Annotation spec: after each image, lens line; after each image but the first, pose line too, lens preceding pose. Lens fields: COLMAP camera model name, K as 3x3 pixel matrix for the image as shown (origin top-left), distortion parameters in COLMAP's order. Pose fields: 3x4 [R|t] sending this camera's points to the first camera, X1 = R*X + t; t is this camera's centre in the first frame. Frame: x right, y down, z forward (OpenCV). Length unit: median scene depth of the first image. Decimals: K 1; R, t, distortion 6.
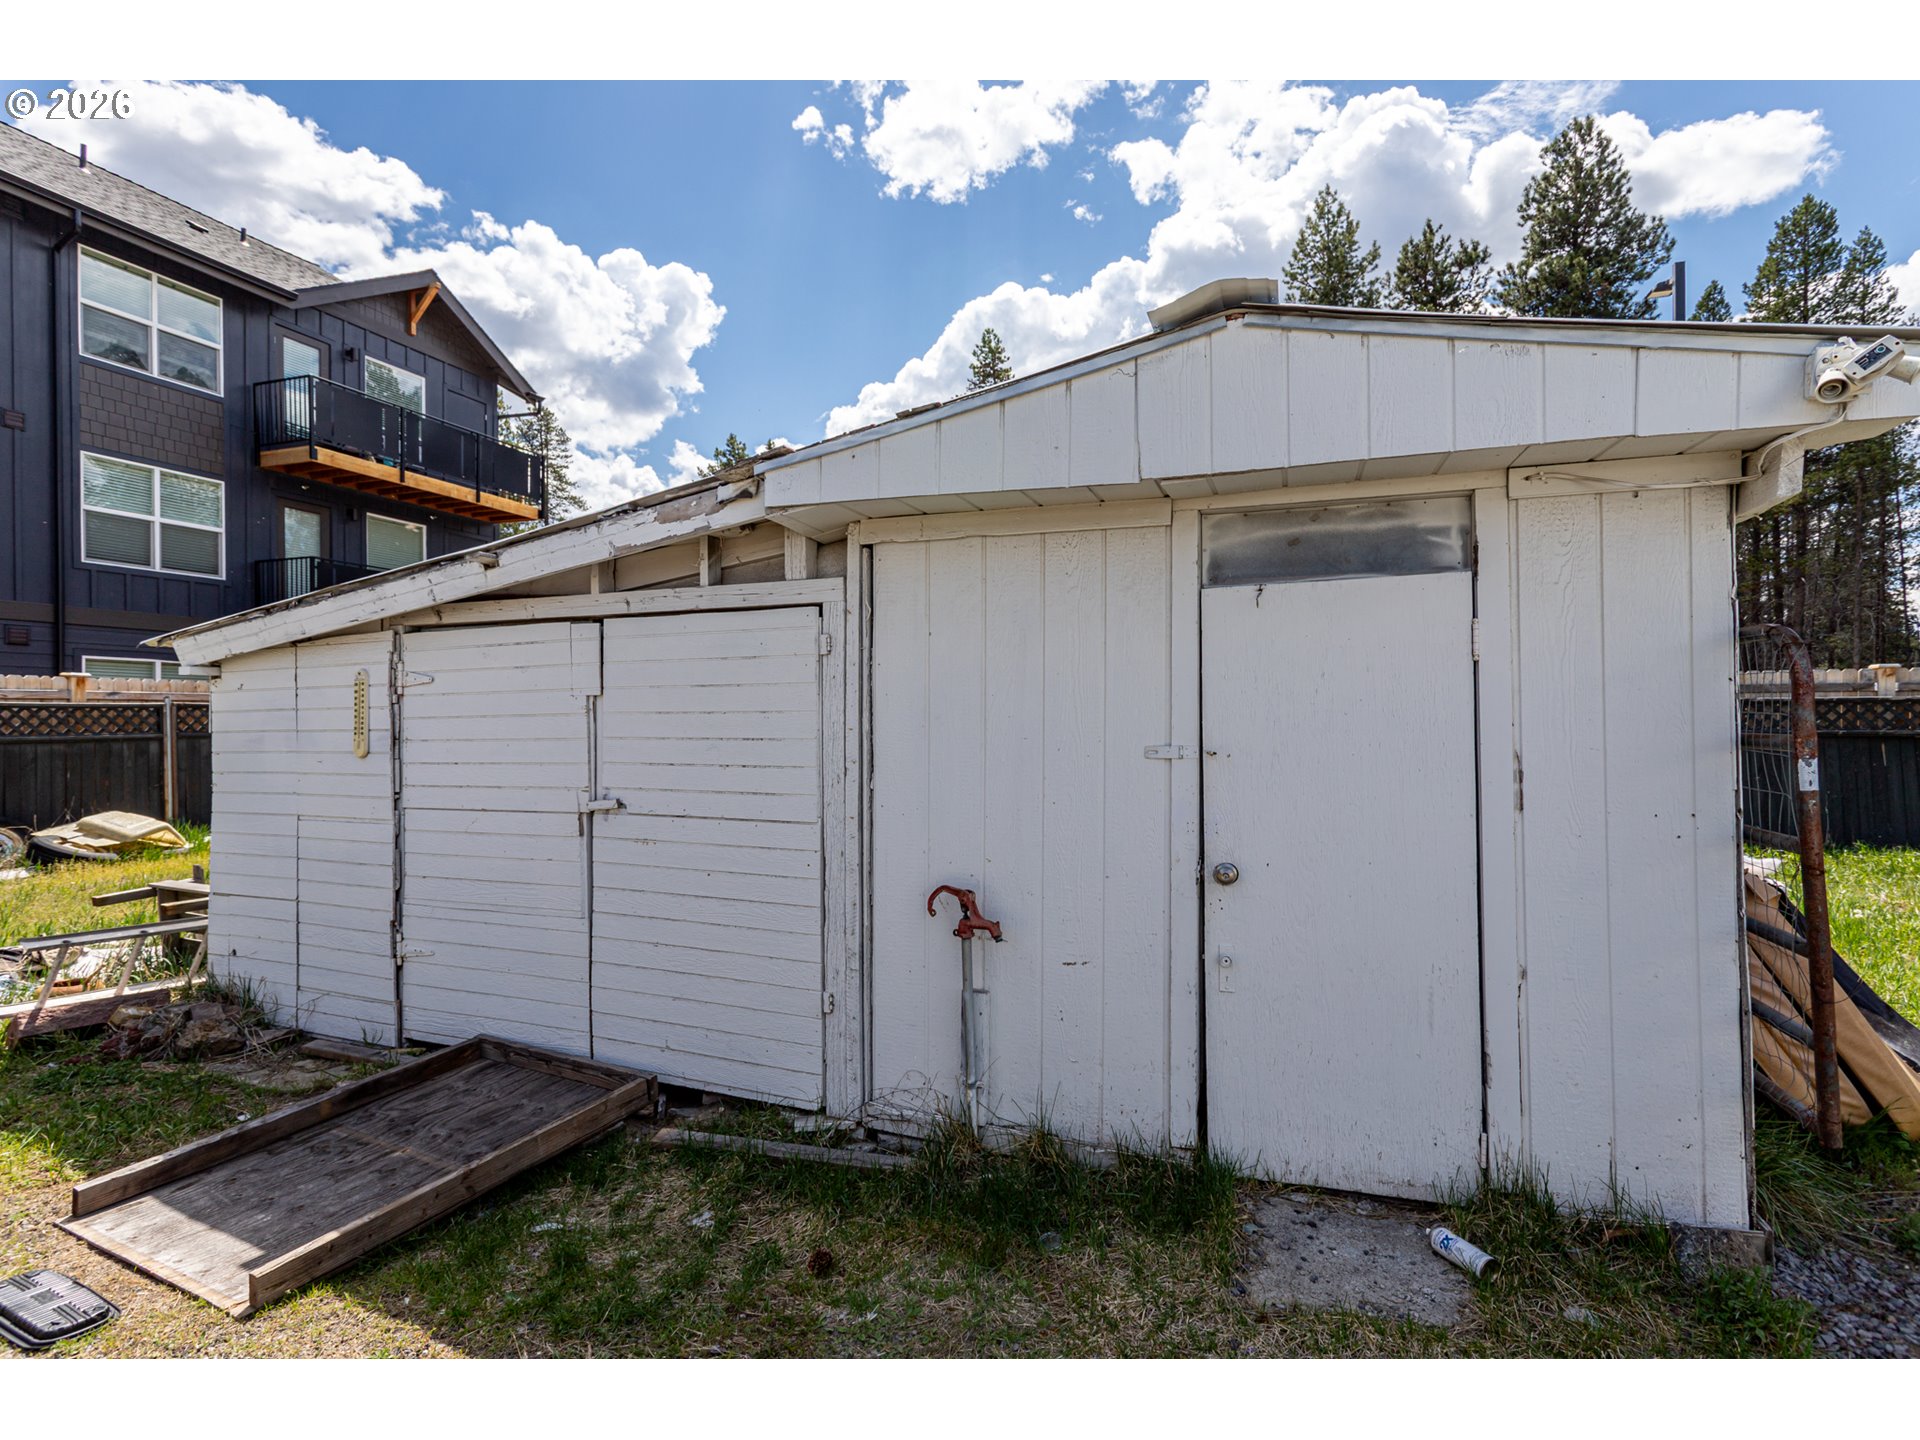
lens RADIAL K [[940.2, 0, 951.7], [0, 940.2, 732.7], [0, 0, 1]] dist [0.001018, 0.000874]
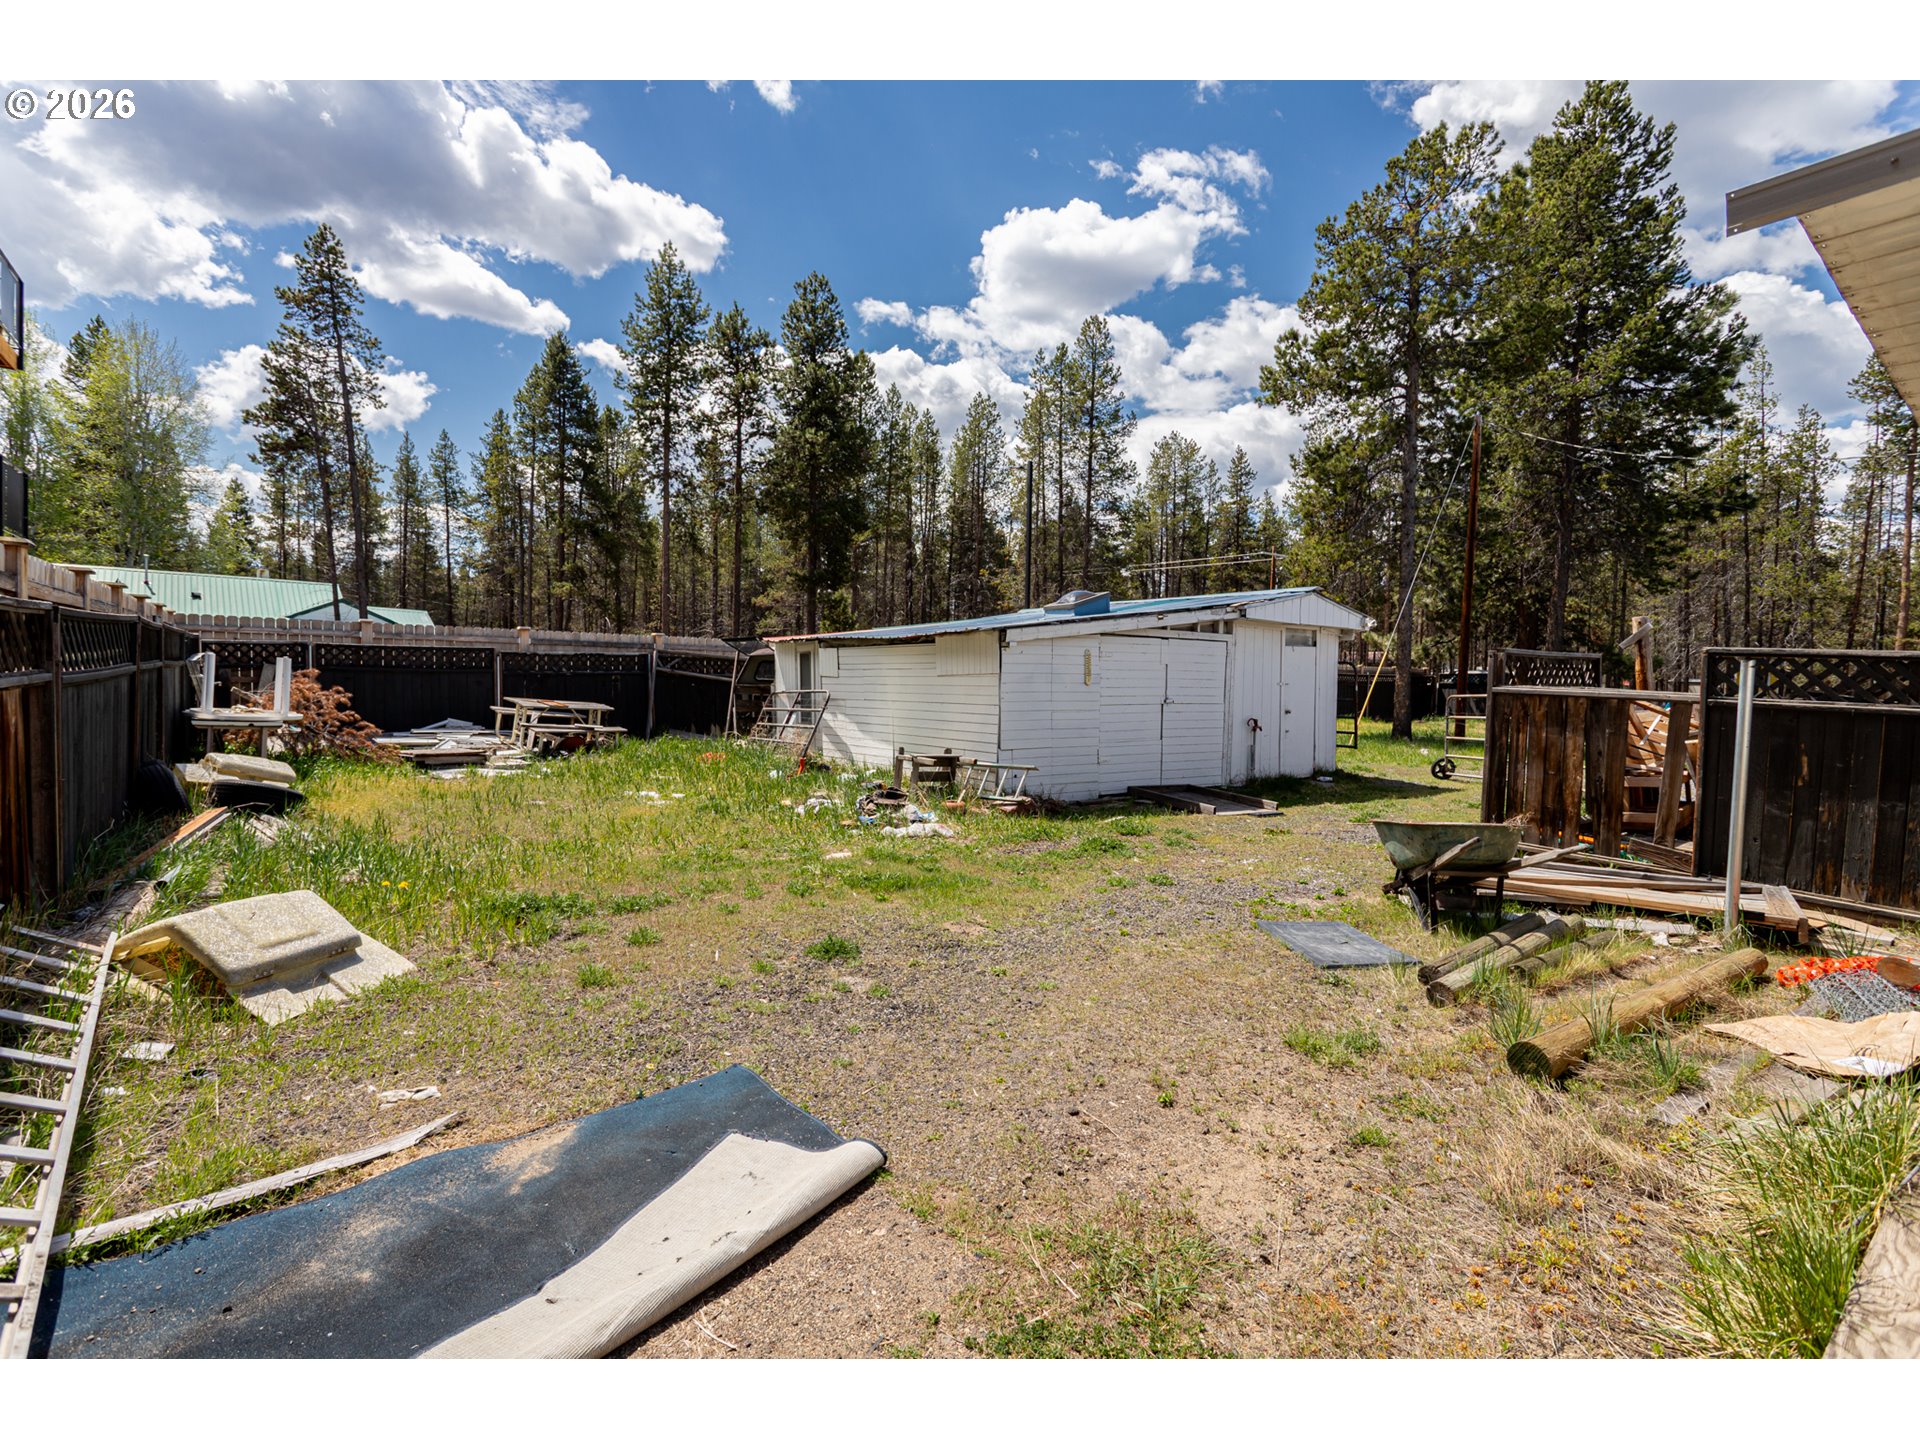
lens RADIAL K [[940.2, 0, 951.7], [0, 940.2, 732.7], [0, 0, 1]] dist [0.001018, 0.000874]
pose [[0.536015, -0.032966, 0.843565, -3.713717], [-0.006875, 0.999034, 0.043409, 0.059173], [-0.844181, -0.029067, 0.535270, -0.031280]]
